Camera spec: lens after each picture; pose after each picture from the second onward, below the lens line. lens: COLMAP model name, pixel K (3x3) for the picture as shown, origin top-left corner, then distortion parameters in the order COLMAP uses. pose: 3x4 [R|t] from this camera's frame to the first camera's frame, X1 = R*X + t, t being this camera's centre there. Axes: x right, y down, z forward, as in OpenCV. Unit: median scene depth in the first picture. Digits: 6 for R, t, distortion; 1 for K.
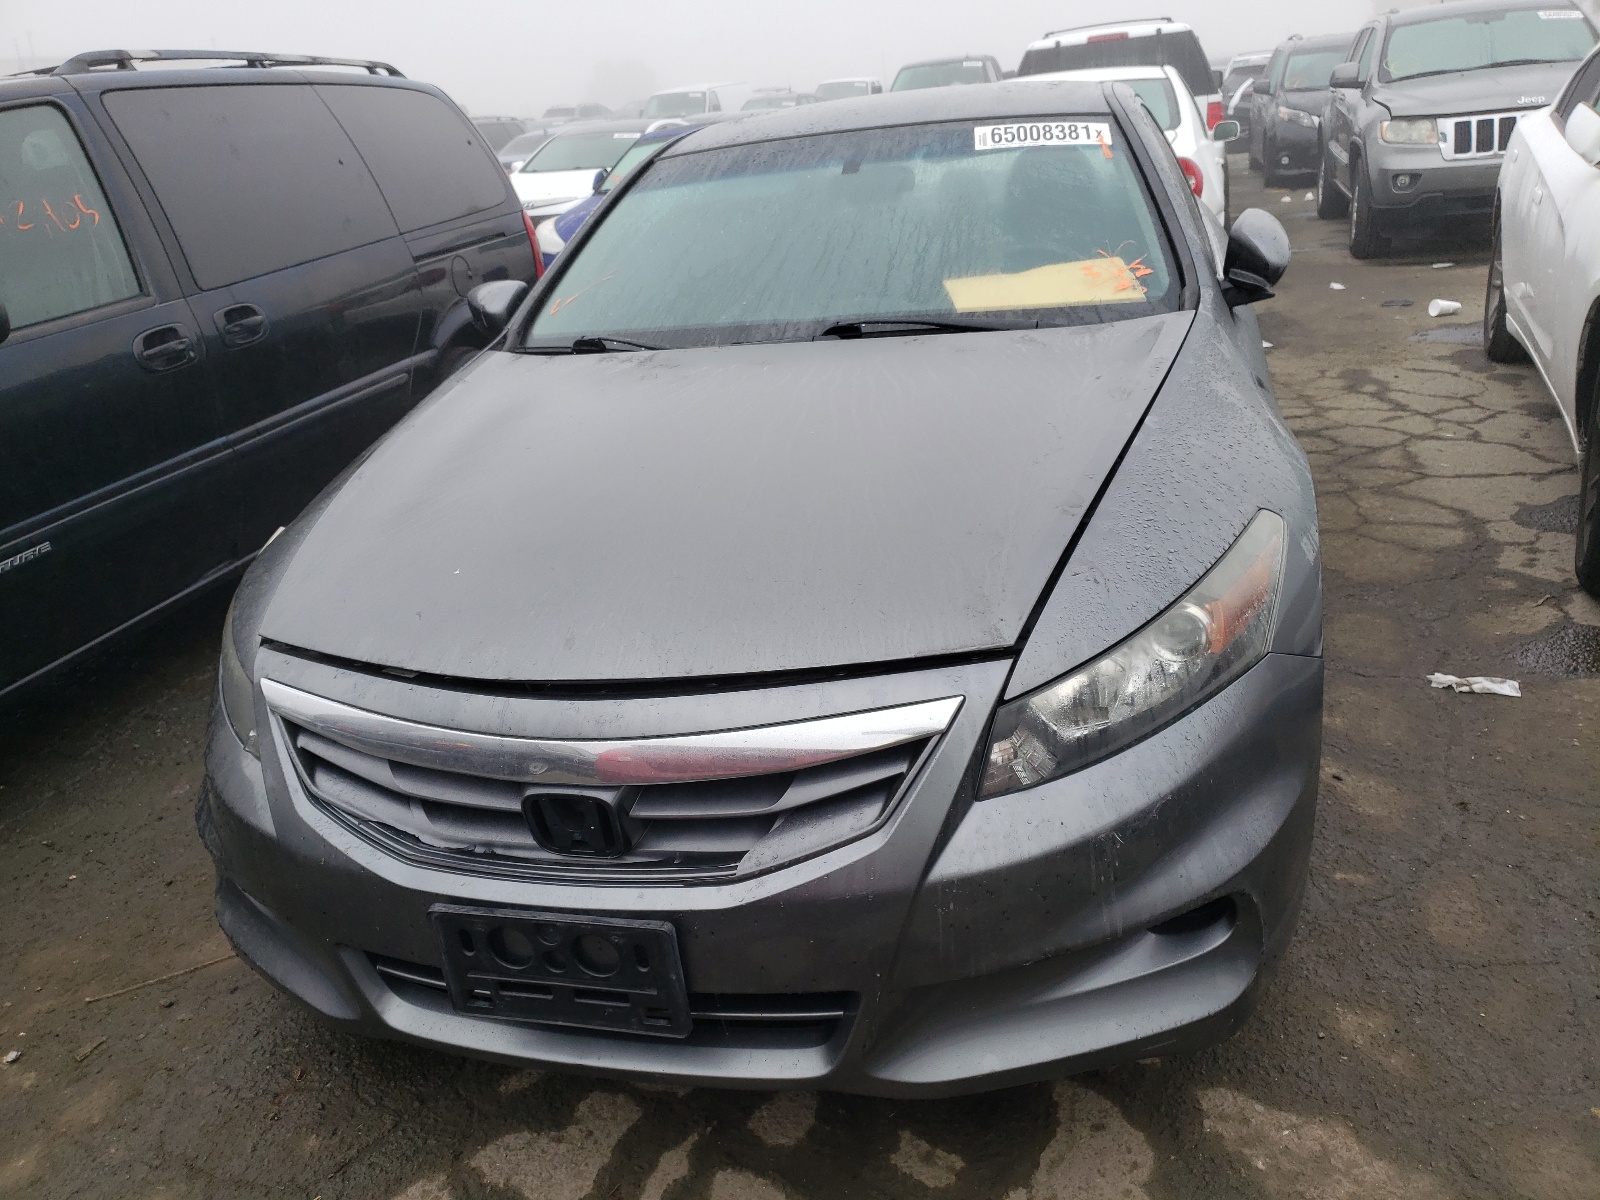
lens RADIAL K [[1223.6, 0, 800.0], [0, 1223.6, 600.0], [0, 0, 1]] dist [-0.012602, 0.066372]
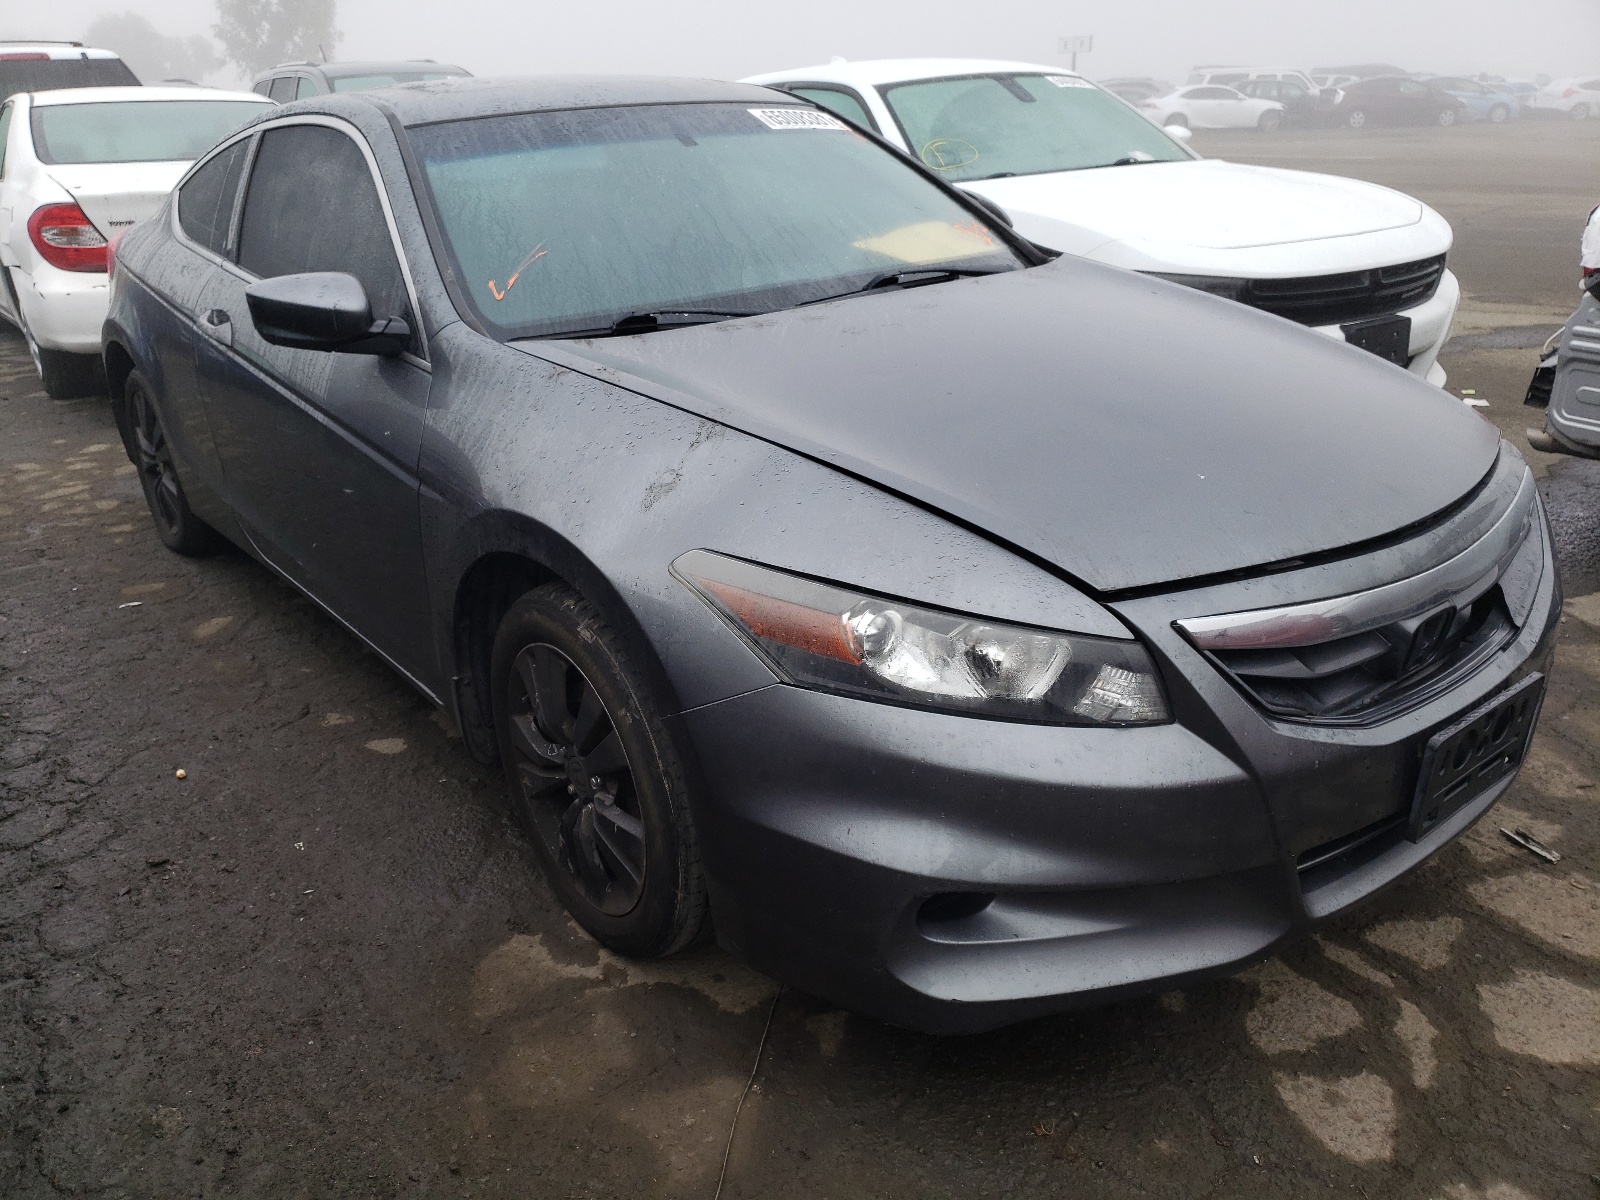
lens RADIAL K [[1186.1, 0, 800.0], [0, 1186.1, 600.0], [0, 0, 1]] dist [-0.003911, 0.048893]
pose [[0.608313, -0.243194, 0.755521, -0.729182], [0.269461, 0.958643, 0.091619, -0.062154], [-0.746556, 0.147851, 0.648687, 0.372197]]
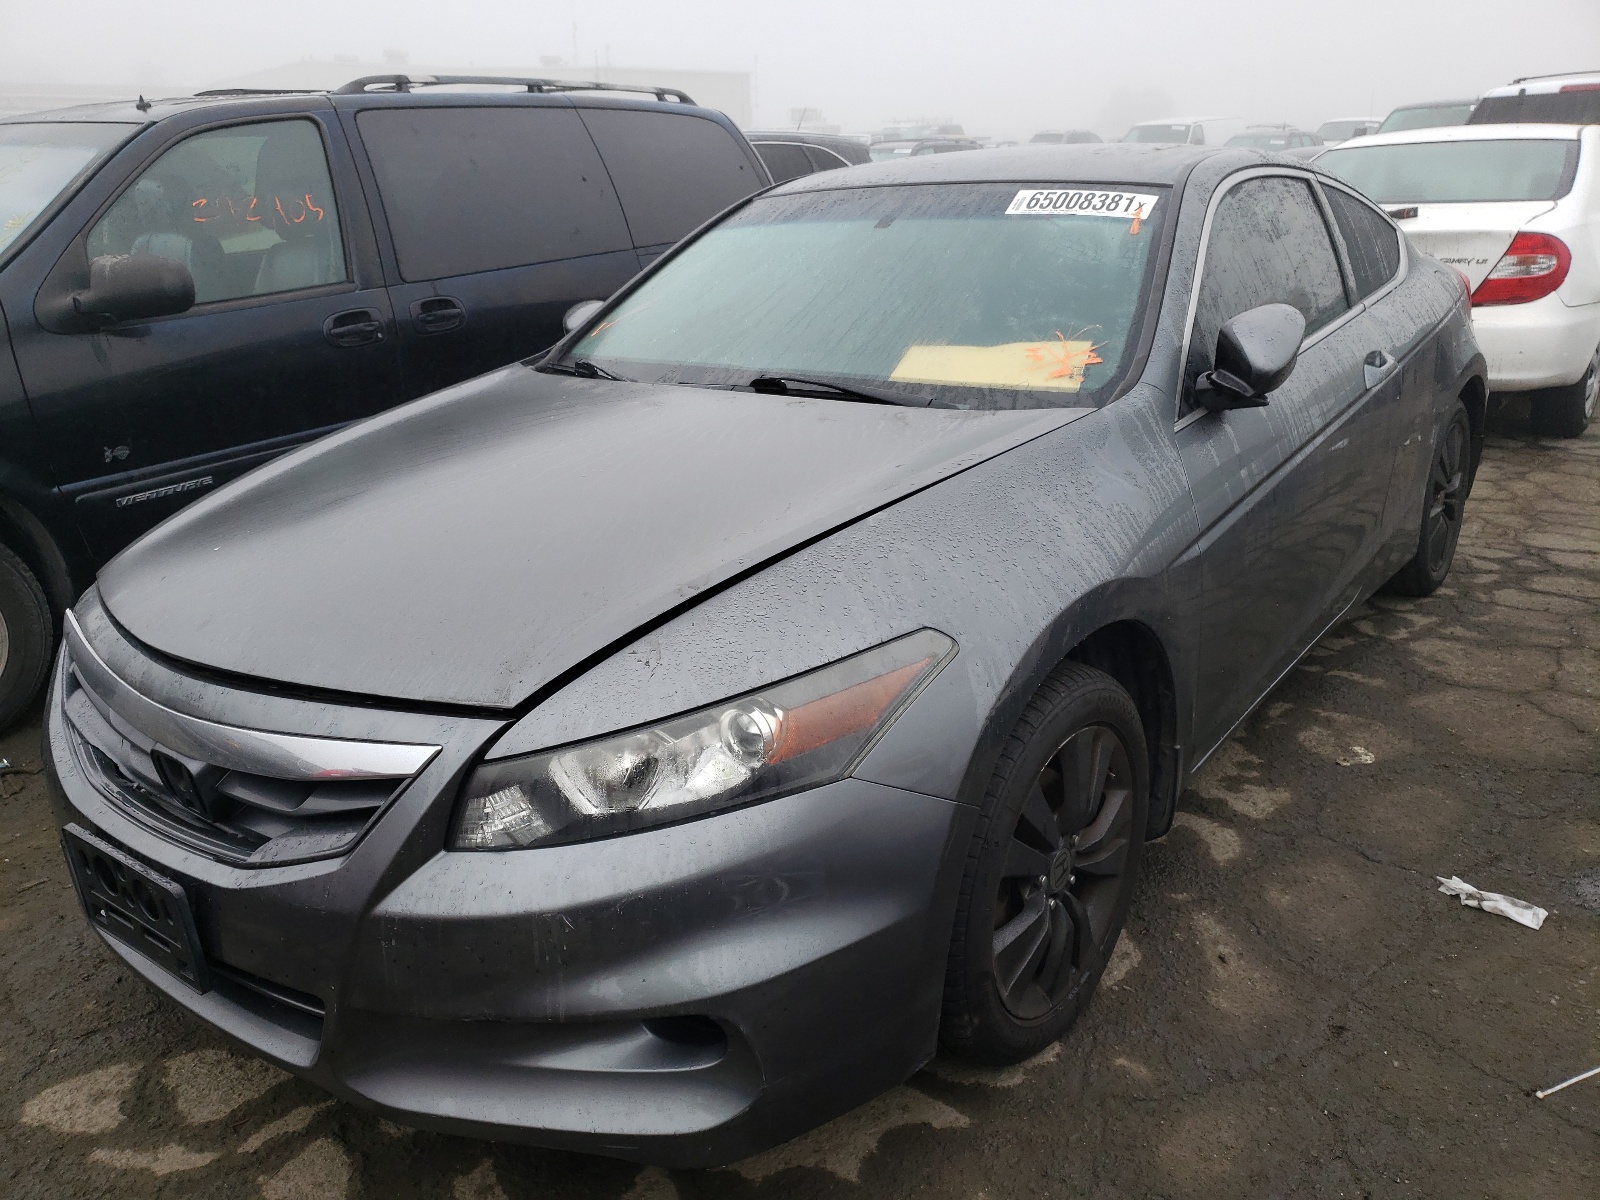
lens RADIAL K [[1214.7, 0, 793.7], [0, 1214.7, 609.8], [0, 0, 1]] dist [0.021794, 0.001918]
pose [[0.925669, 0.183917, -0.330623, 0.357681], [-0.186946, 0.982103, 0.022915, -0.055542], [0.328920, 0.040597, 0.943485, 0.062195]]
